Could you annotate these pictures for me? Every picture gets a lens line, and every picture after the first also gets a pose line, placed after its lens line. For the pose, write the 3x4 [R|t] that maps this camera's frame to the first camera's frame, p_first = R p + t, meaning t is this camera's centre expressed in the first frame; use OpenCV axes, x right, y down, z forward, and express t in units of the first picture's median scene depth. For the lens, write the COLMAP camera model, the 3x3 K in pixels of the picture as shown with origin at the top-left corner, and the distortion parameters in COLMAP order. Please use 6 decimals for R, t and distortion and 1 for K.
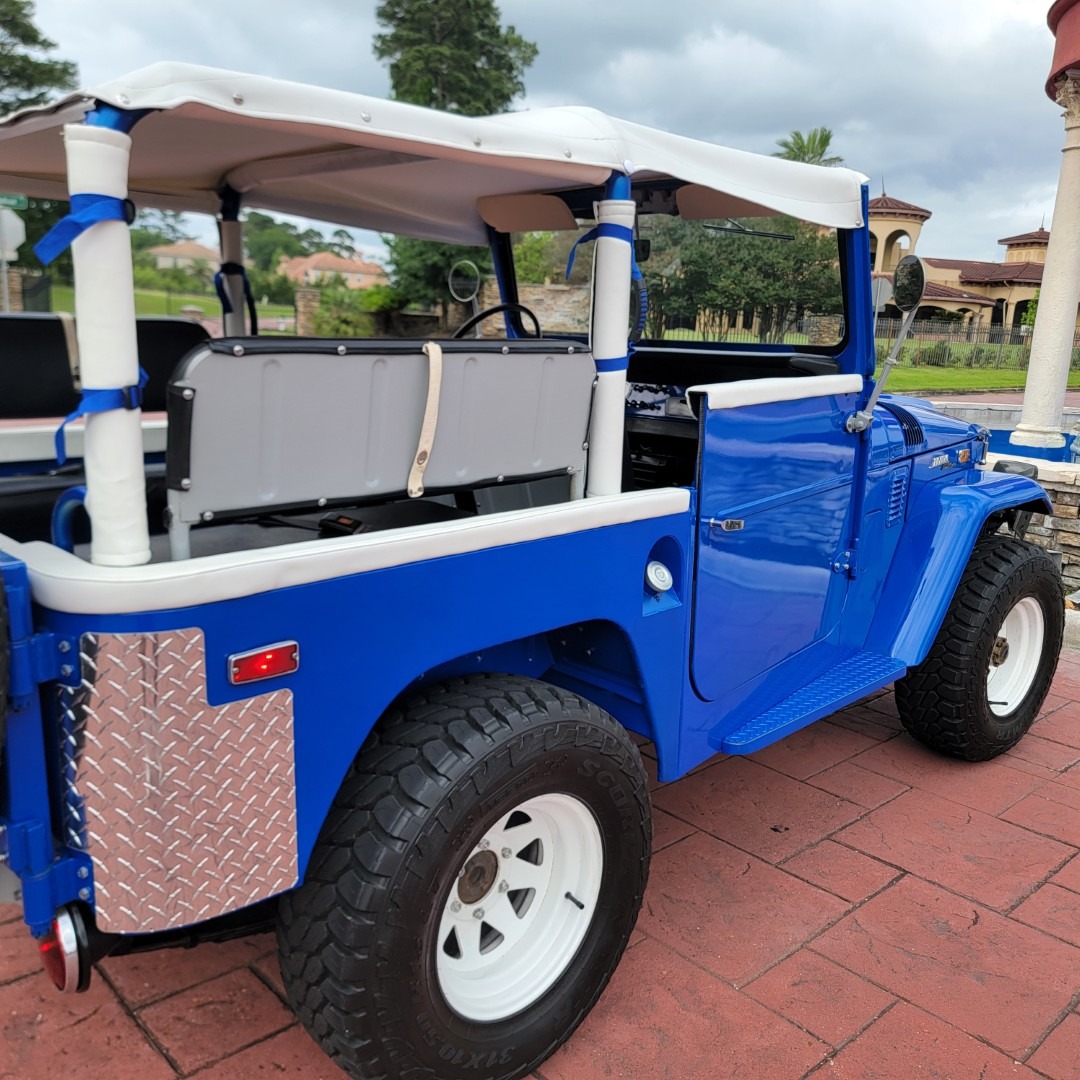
lens RADIAL K [[1004.4, 0, 550.7], [0, 1004.4, 539.5], [0, 0, 1]] dist [0.019491, 0.000000]
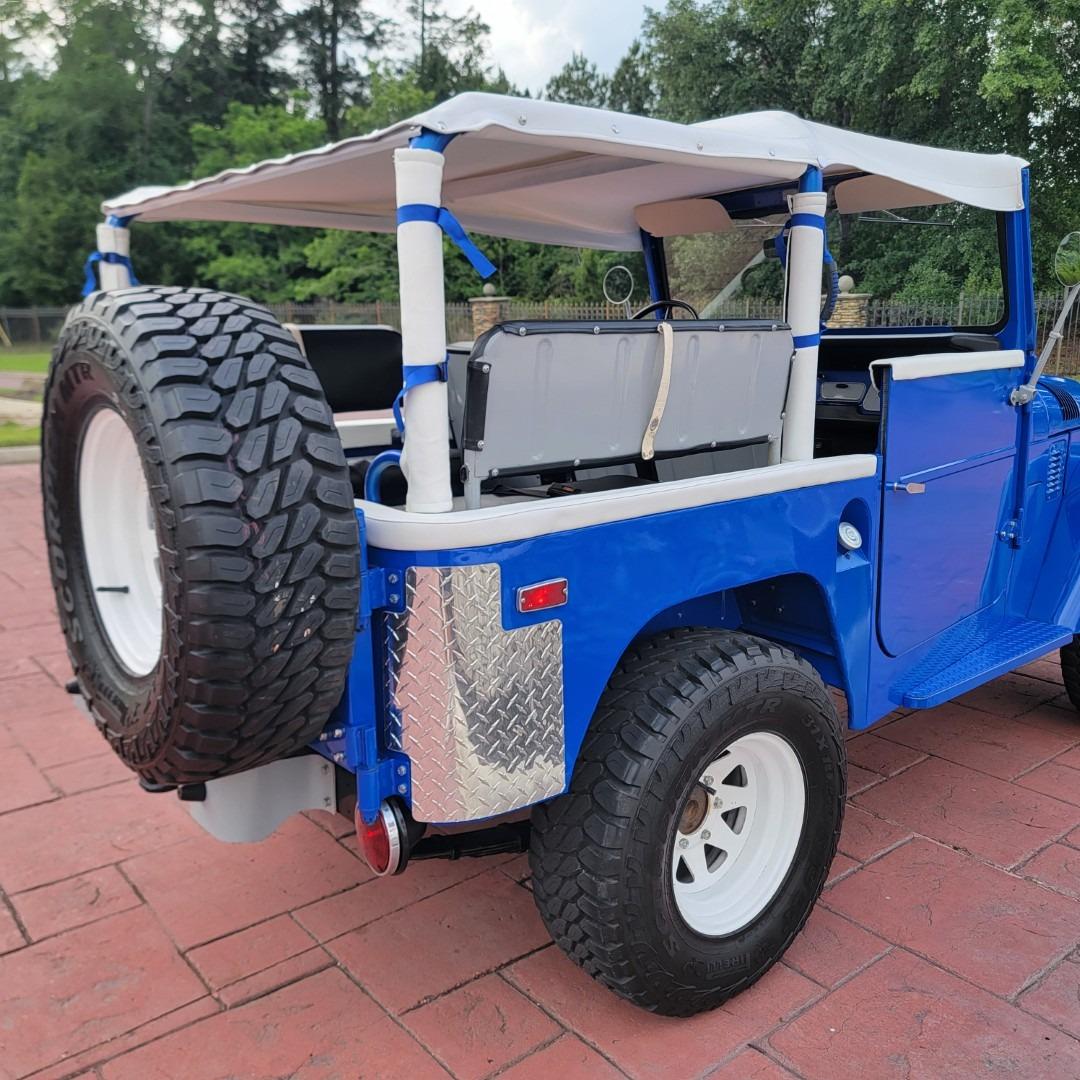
lens RADIAL K [[1004.4, 0, 541.1], [0, 1004.4, 538.5], [0, 0, 1]] dist [0.019491, 0.000000]
pose [[0.994842, -0.022533, -0.098903, -0.131899], [0.020711, 0.999597, -0.019416, 0.061027], [0.099301, 0.017267, 0.994908, -0.130490]]
